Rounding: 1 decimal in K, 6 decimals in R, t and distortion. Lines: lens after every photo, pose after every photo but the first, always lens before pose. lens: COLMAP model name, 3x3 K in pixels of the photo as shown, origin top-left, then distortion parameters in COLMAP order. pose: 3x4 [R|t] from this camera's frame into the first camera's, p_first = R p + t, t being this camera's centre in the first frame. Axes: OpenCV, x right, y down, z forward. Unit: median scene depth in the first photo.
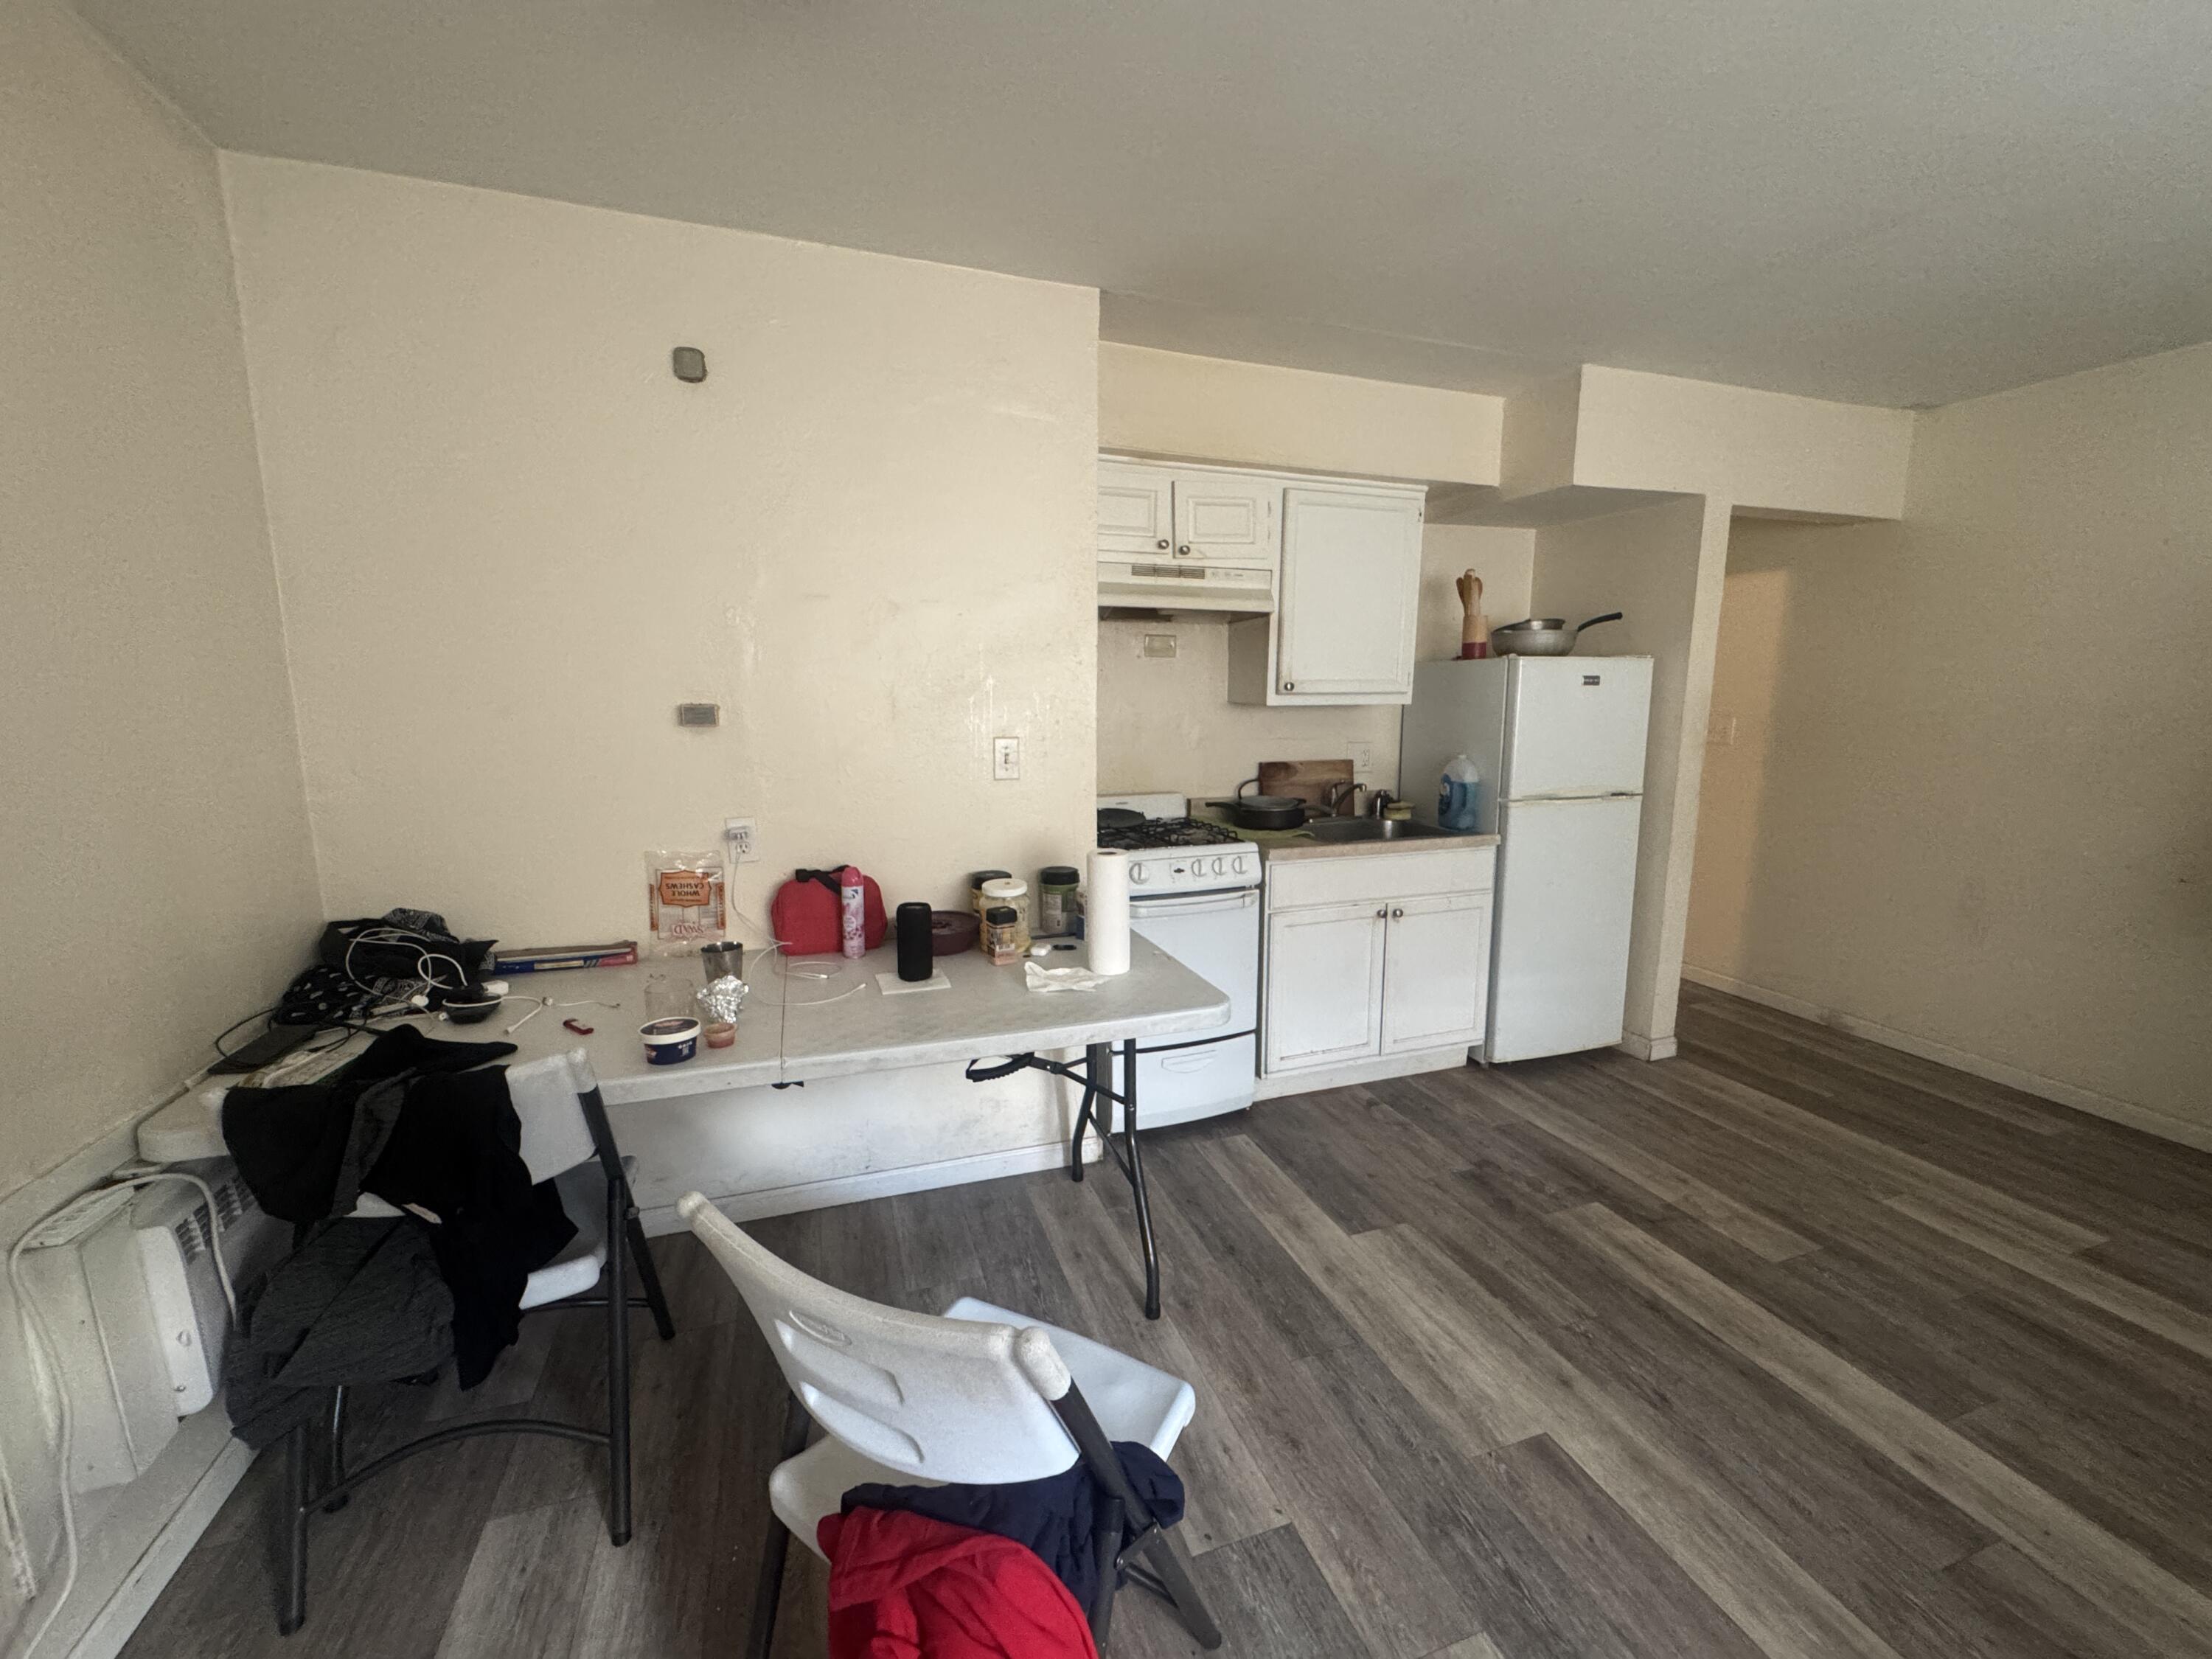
lens RADIAL K [[882.1, 0, 1109.8], [0, 882.1, 830.0], [0, 0, 1]] dist [-0.002139, 0.000455]
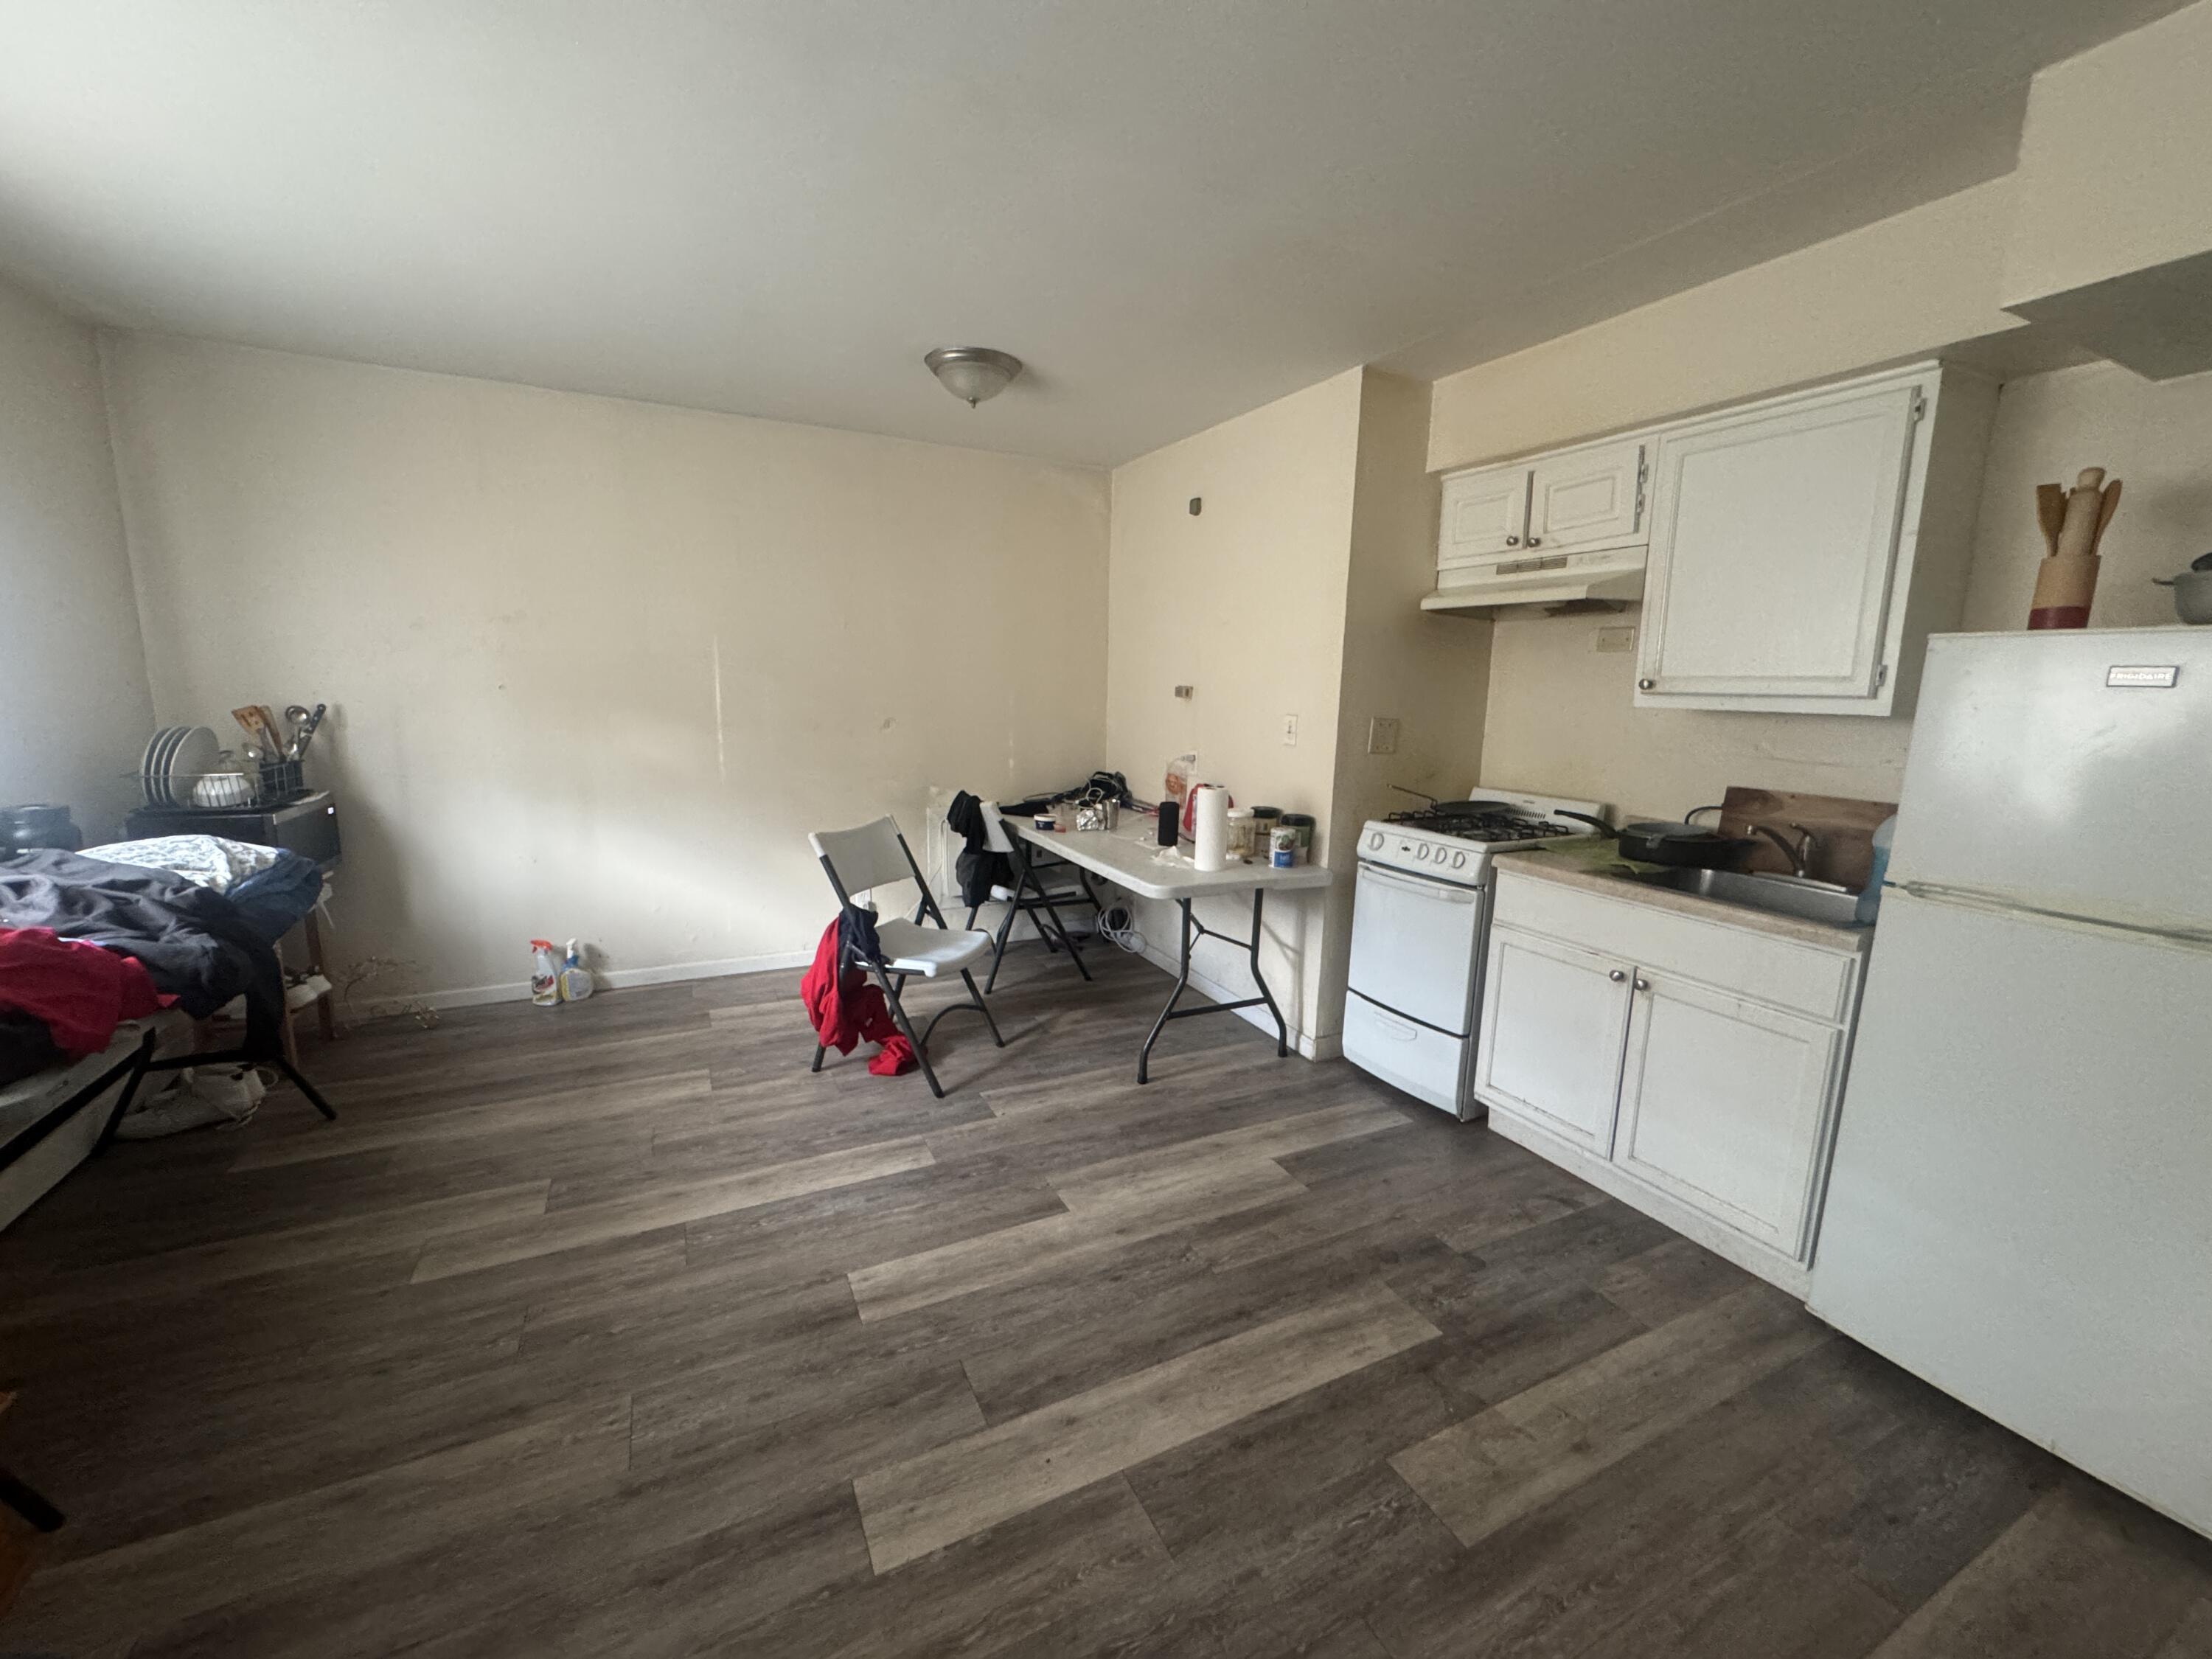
lens RADIAL K [[882.1, 0, 1107.9], [0, 882.1, 832.9], [0, 0, 1]] dist [-0.002139, 0.000455]
pose [[0.130204, 0.171780, -0.976493, 1.086325], [-0.182509, 0.972200, 0.146689, -0.065397], [0.974545, 0.159119, 0.157935, 0.462795]]
